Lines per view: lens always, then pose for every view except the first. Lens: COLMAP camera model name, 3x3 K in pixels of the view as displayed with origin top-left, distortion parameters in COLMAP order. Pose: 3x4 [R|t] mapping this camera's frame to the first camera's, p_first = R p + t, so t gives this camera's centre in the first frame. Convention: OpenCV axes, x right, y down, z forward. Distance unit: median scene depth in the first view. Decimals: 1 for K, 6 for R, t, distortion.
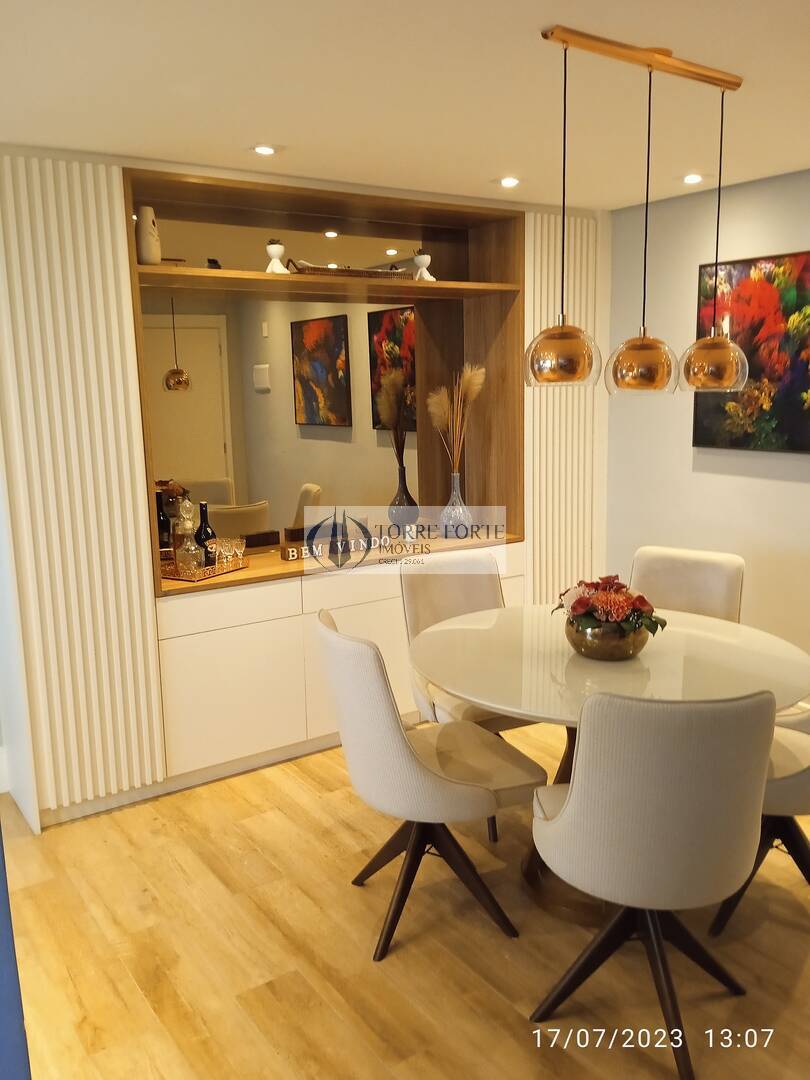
lens RADIAL K [[912.1, 0, 405.0], [0, 912.1, 540.0], [0, 0, 1]] dist [0.116293, -0.216493]
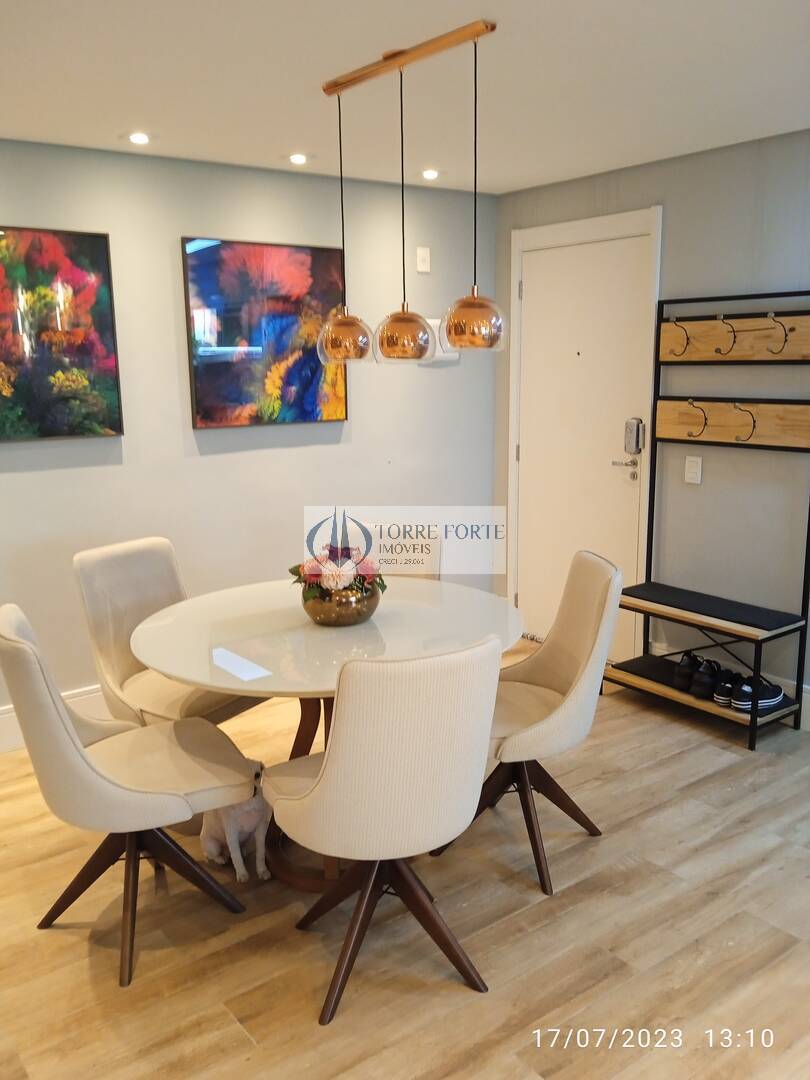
lens RADIAL K [[896.8, 0, 402.5], [0, 896.8, 544.9], [0, 0, 1]] dist [0.090797, -0.159253]
pose [[-0.046433, -0.185556, 0.981536, -0.601762], [0.194007, 0.962211, 0.191081, -0.108012], [-0.979901, 0.199297, -0.008679, 0.741311]]
